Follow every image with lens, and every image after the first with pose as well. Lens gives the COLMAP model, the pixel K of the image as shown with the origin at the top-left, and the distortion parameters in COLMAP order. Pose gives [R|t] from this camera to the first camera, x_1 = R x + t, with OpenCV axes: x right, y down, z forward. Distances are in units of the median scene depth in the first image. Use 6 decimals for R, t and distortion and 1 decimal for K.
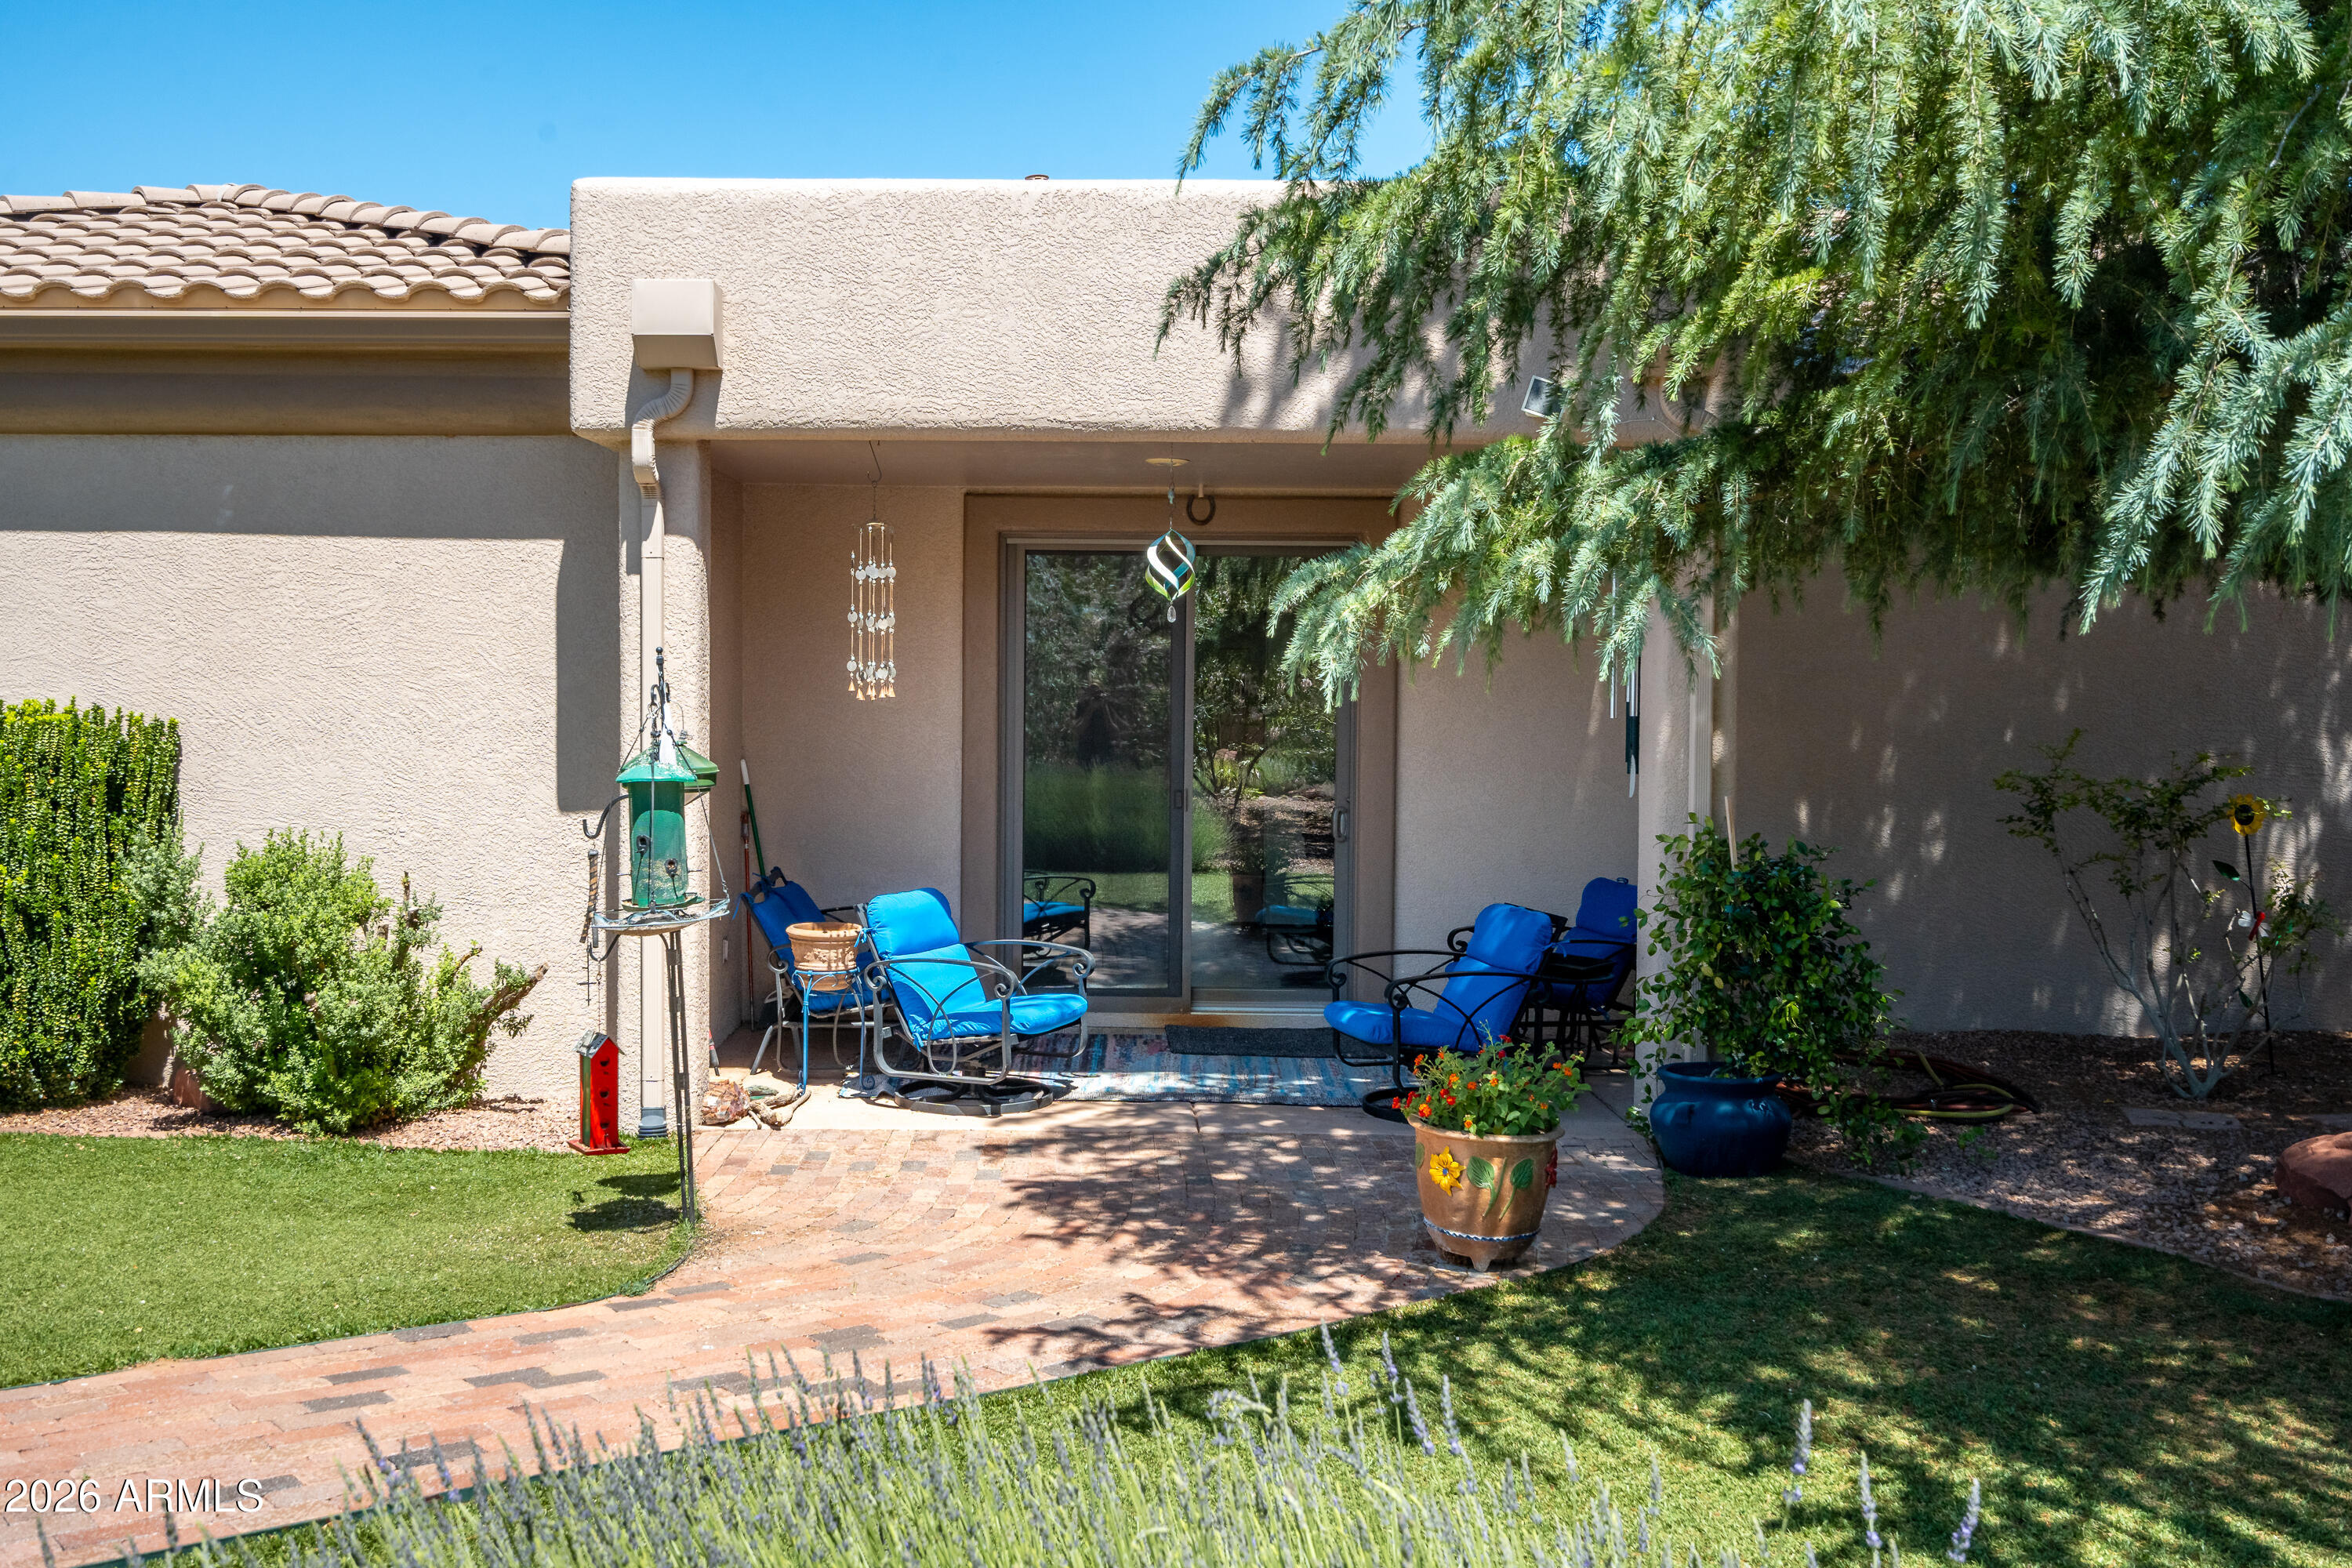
lens RADIAL K [[2079.2, 0, 1173.8], [0, 2079.2, 796.0], [0, 0, 1]] dist [-0.006774, 0.003264]
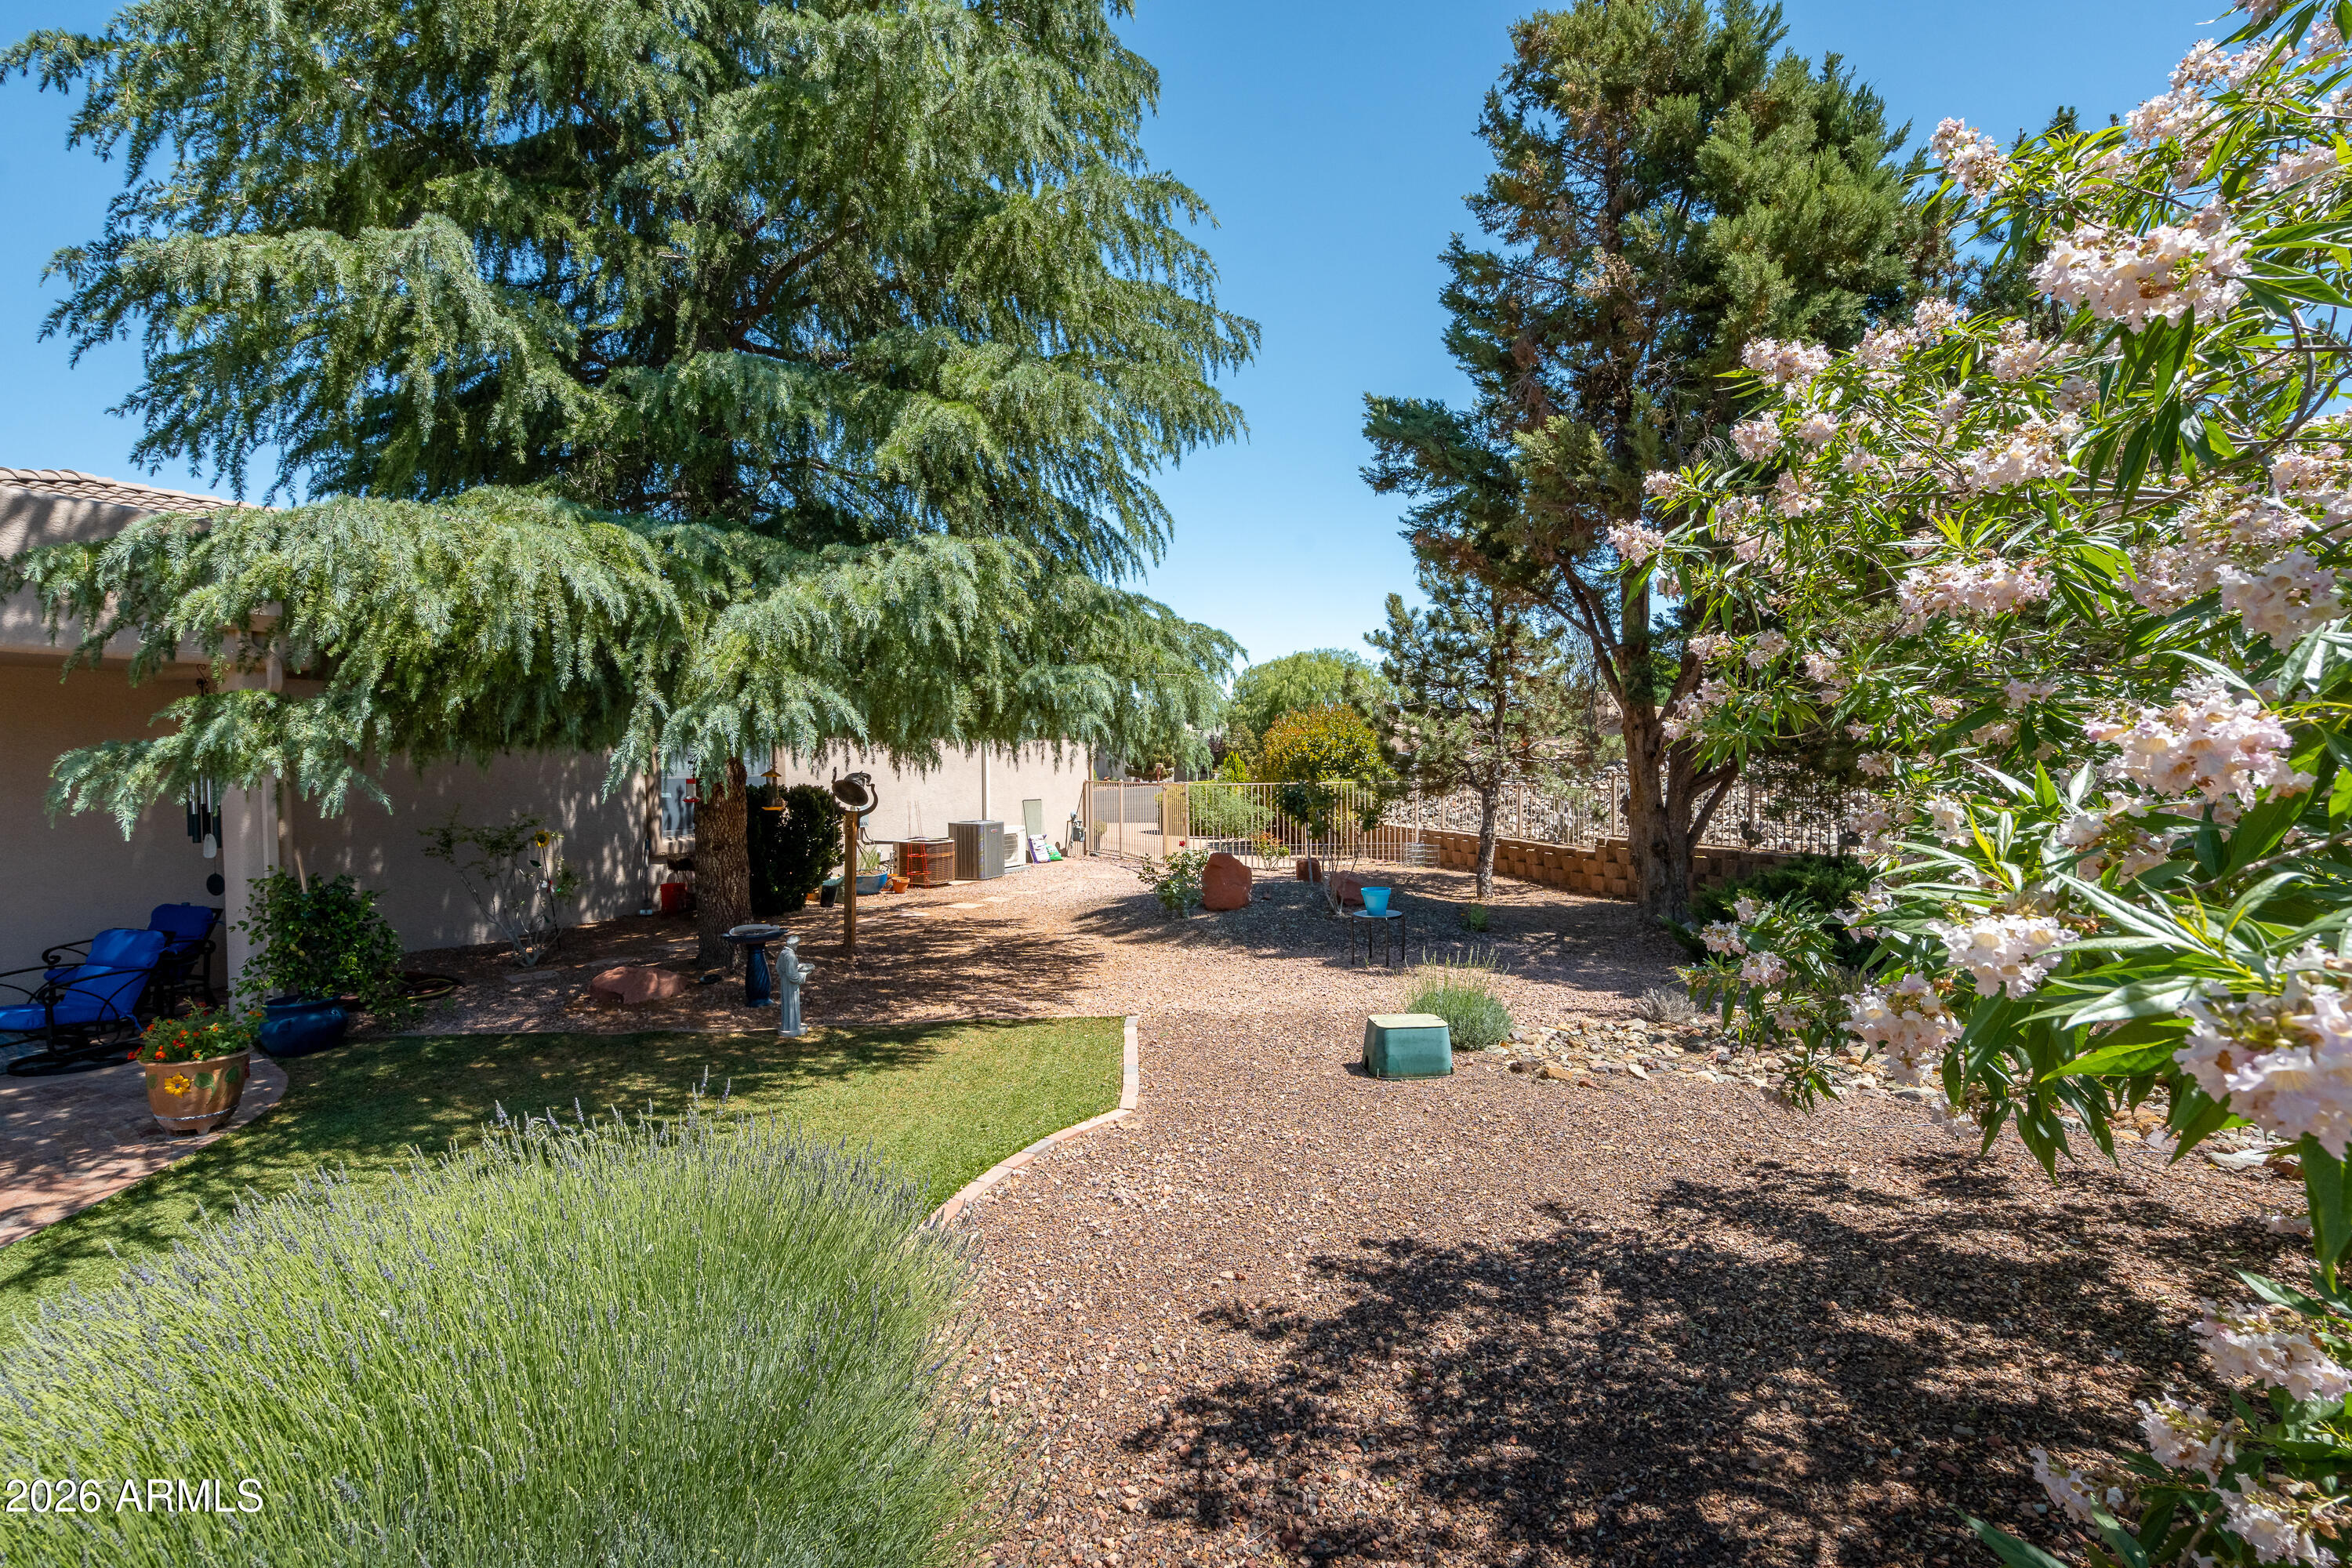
lens RADIAL K [[1061.3, 0, 1175.8], [0, 1061.3, 774.3], [0, 0, 1]] dist [-0.001344, -0.000553]
pose [[0.424495, -0.026997, 0.905028, -0.341438], [0.035818, 0.999274, 0.013008, -0.072986], [-0.904722, 0.026894, 0.425153, -0.186768]]
